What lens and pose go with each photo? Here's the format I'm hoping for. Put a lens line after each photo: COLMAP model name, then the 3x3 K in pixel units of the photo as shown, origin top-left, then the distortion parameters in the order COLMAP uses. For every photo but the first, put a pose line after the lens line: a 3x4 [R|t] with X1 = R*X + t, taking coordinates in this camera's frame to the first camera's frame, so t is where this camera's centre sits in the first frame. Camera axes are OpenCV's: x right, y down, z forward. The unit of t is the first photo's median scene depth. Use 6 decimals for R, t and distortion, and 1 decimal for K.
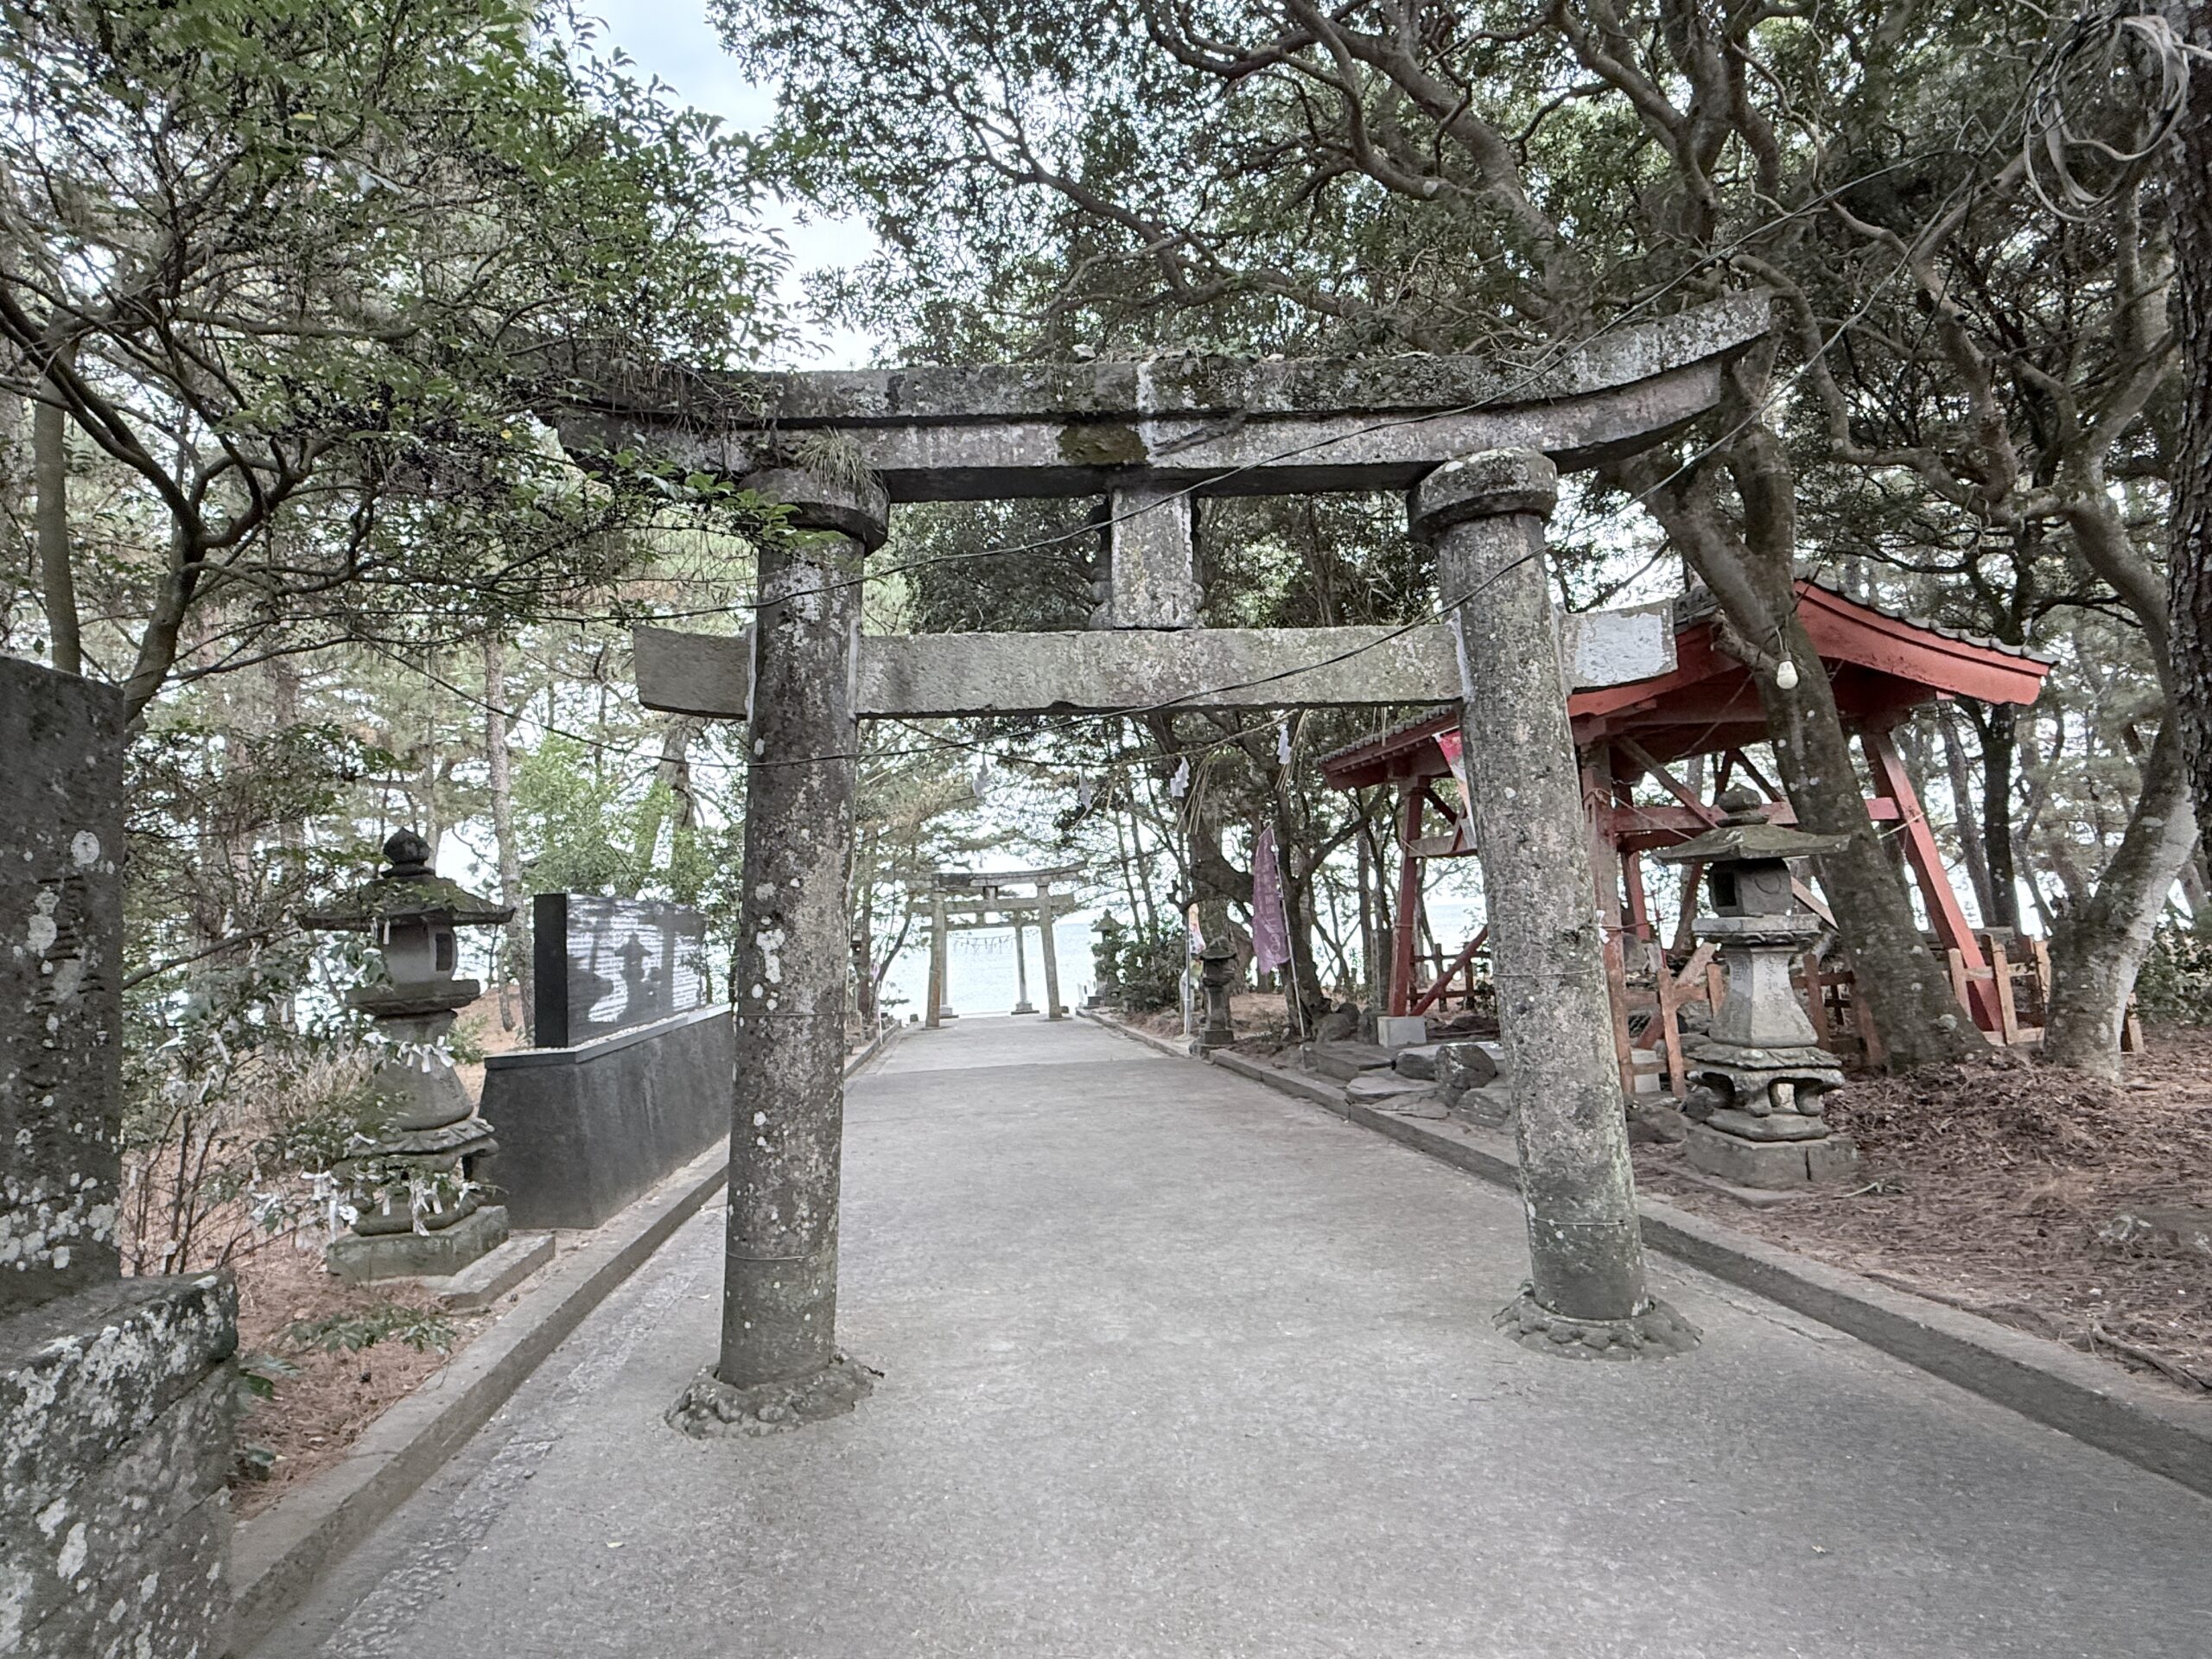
lens RADIAL K [[1168.1, 0, 1106.0], [0, 1168.1, 829.5], [0, 0, 1]] dist [-0.000418, -0.000012]
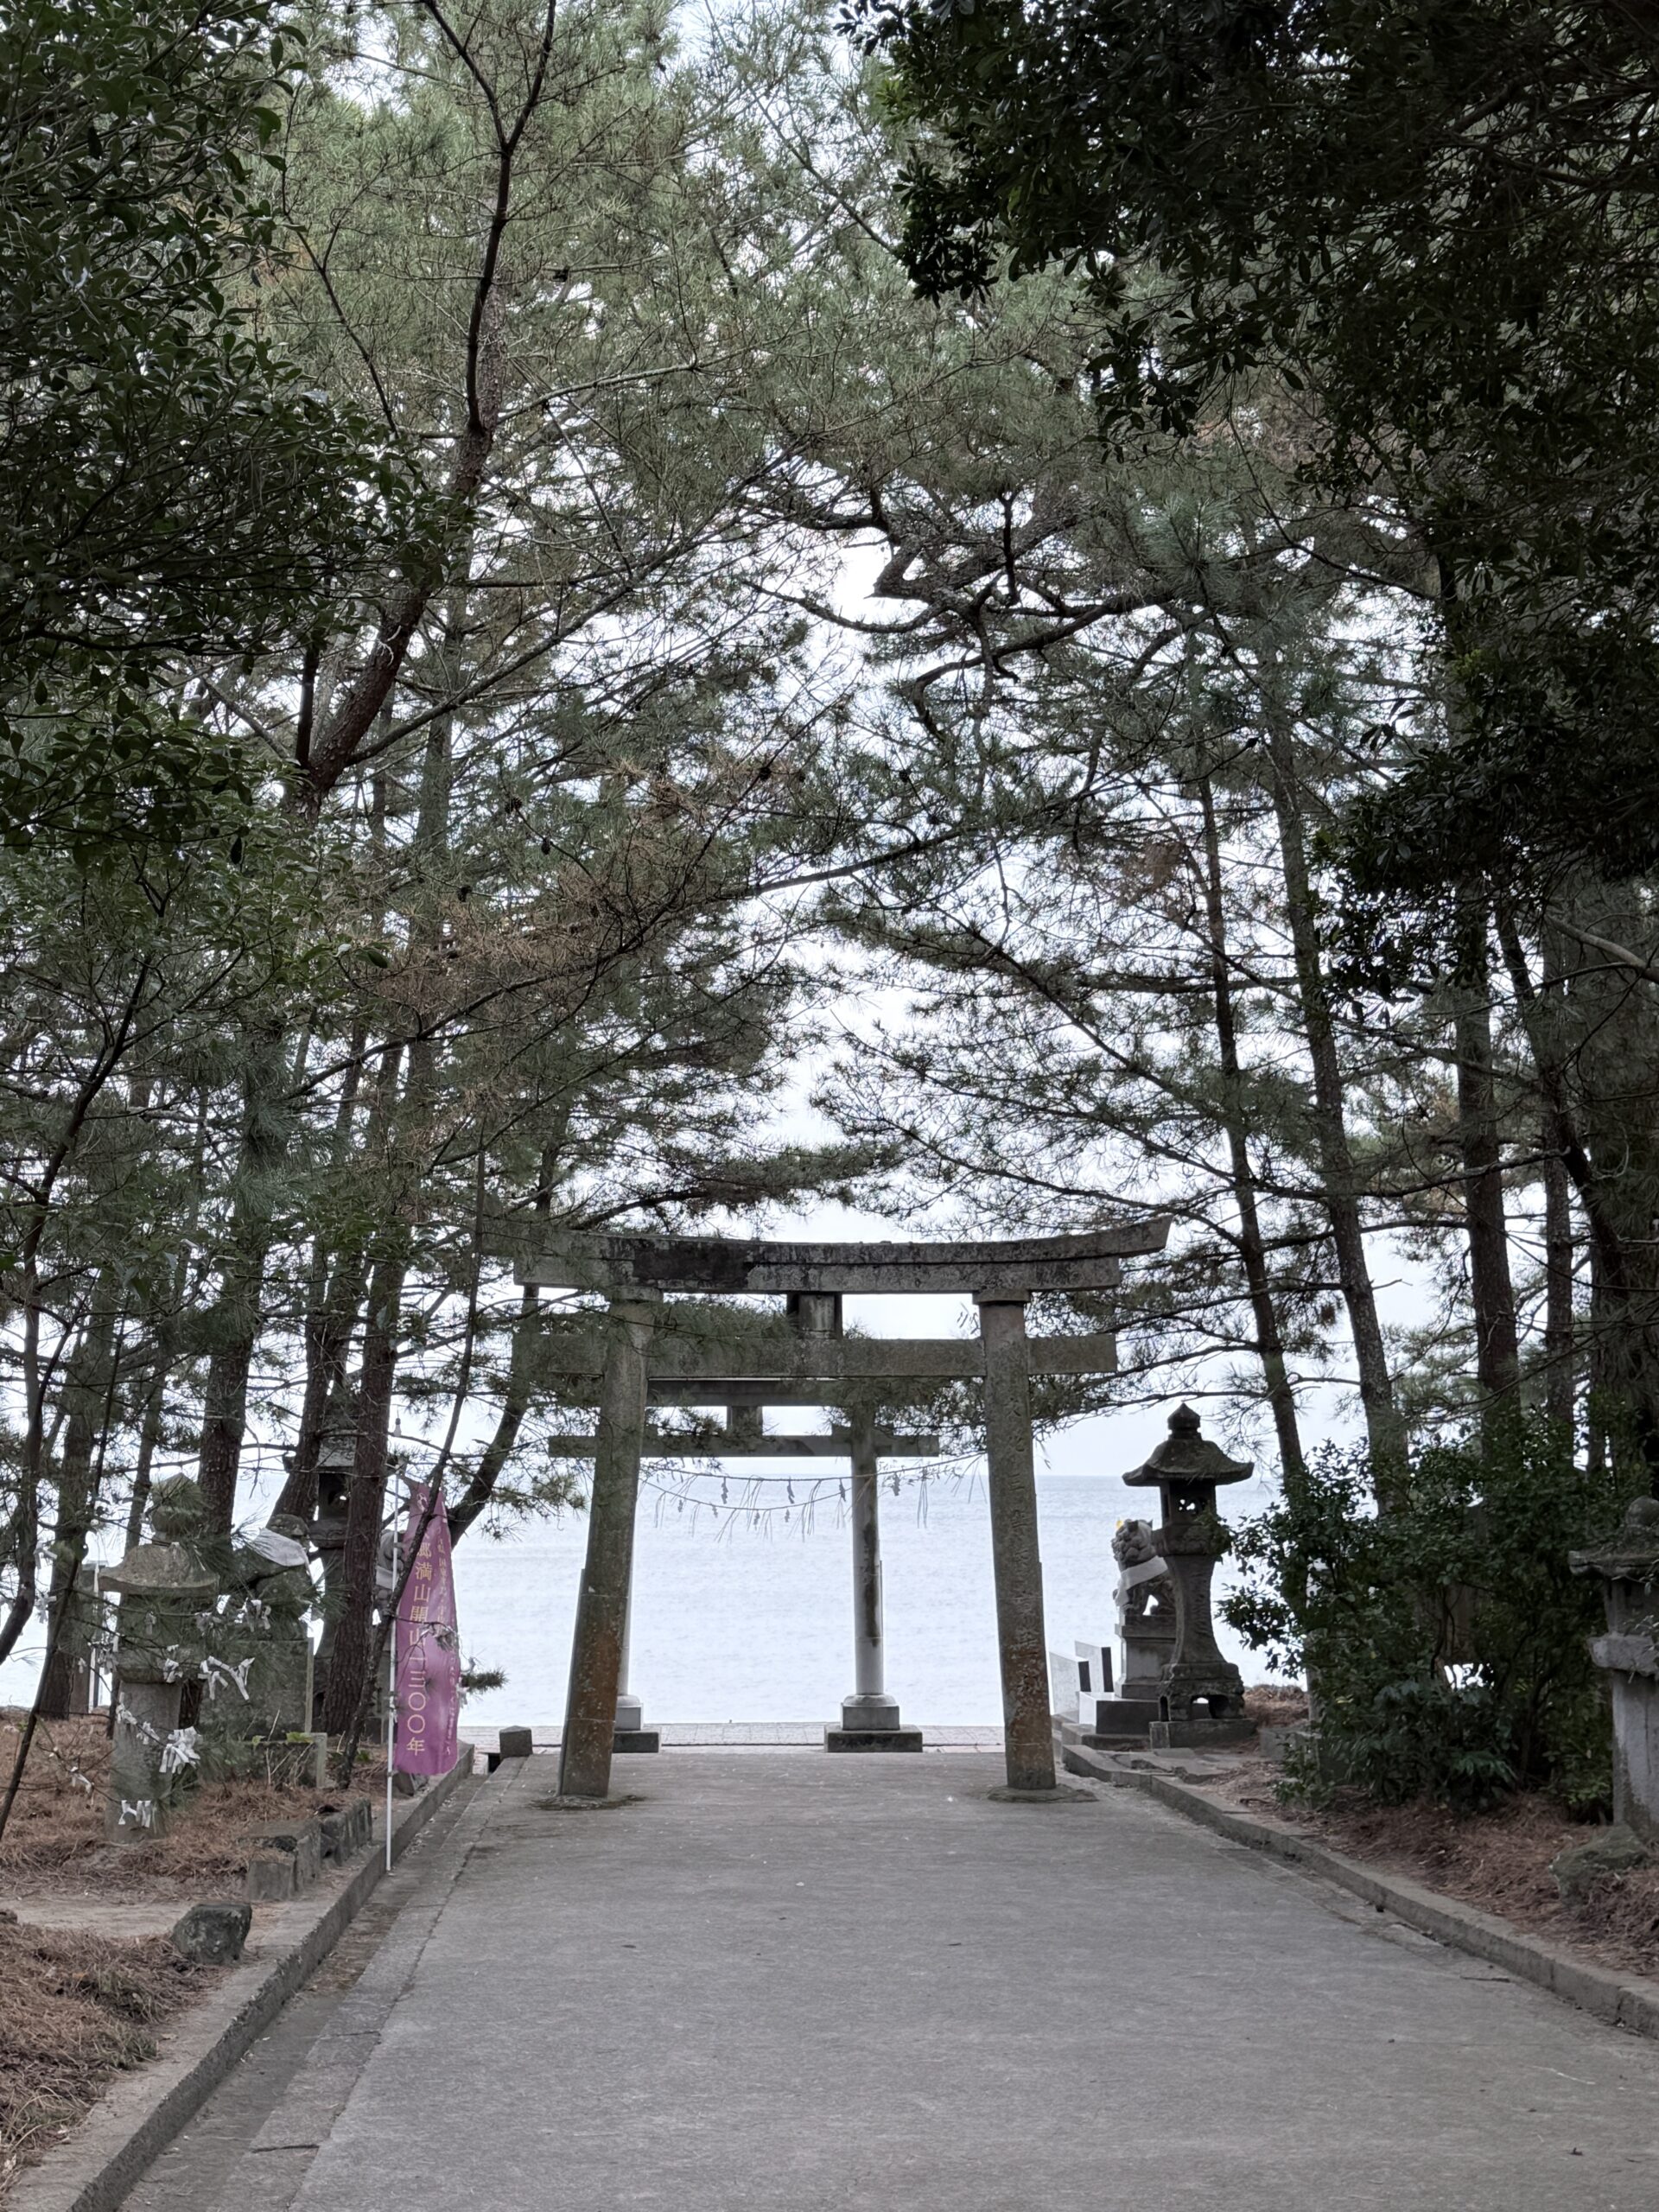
lens RADIAL K [[2837.2, 0, 829.5], [0, 2837.2, 1106.0], [0, 0, 1]] dist [-0.003212, -0.002212]
pose [[0.996747, 0.046823, -0.065593, -0.044626], [-0.050107, 0.997524, -0.049351, 0.031489], [0.063120, 0.052478, 0.996625, 0.274607]]
